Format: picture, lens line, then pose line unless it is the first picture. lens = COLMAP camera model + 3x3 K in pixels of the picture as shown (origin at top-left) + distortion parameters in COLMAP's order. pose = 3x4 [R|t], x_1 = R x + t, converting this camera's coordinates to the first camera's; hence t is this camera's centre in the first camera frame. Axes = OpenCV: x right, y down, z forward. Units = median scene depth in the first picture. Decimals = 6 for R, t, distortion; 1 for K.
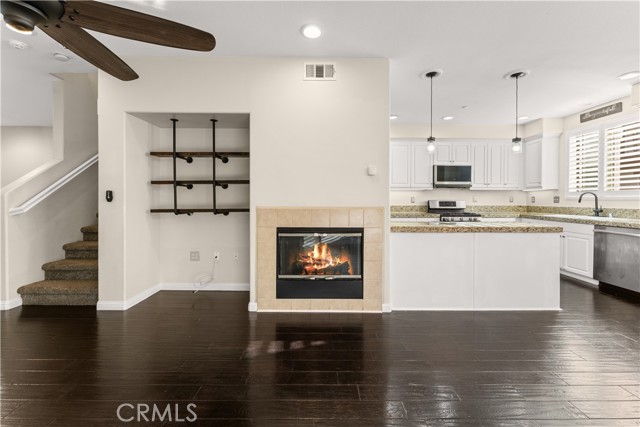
lens RADIAL K [[259.7, 0, 311.2], [0, 259.7, 202.9], [0, 0, 1]] dist [0.002121, 0.000883]
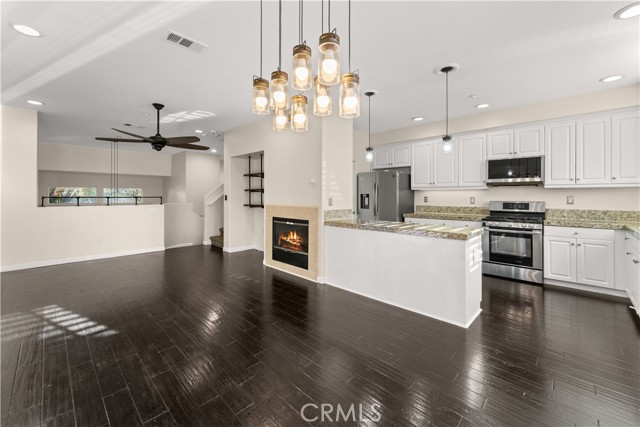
lens RADIAL K [[259.7, 0, 313.1], [0, 259.7, 199.5], [0, 0, 1]] dist [0.002121, 0.000883]
pose [[0.712442, 0.008553, -0.701679, 0.795729], [-0.009361, 0.999953, 0.002685, -0.015278], [0.701668, 0.004655, 0.712488, -0.002829]]
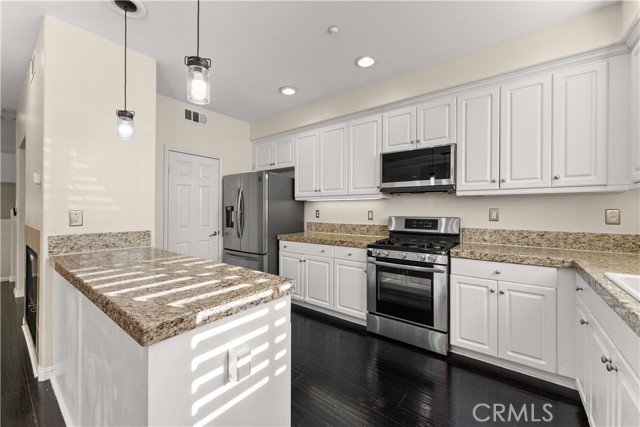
lens RADIAL K [[259.7, 0, 307.6], [0, 259.7, 215.8], [0, 0, 1]] dist [0.002121, 0.000883]
pose [[0.784246, 0.011482, -0.620343, 0.831549], [-0.007117, 0.999929, 0.009510, -0.019126], [0.620409, -0.003043, 0.784273, 0.557135]]
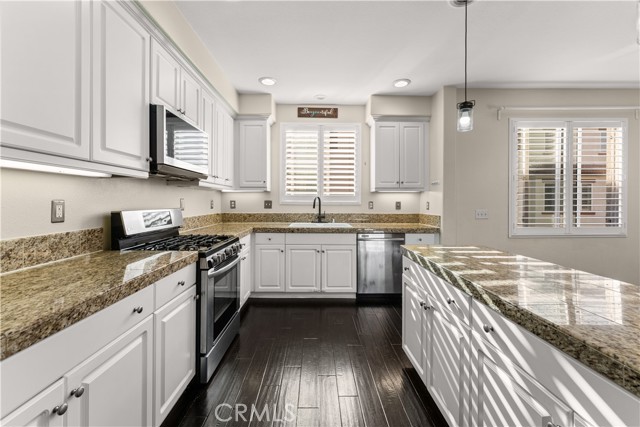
lens RADIAL K [[259.7, 0, 324.8], [0, 259.7, 201.0], [0, 0, 1]] dist [0.002121, 0.000883]
pose [[-0.040804, -0.001942, 0.999165, 0.158188], [0.009581, 0.999951, 0.002335, -0.025729], [-0.999121, 0.009668, -0.040784, 0.954892]]
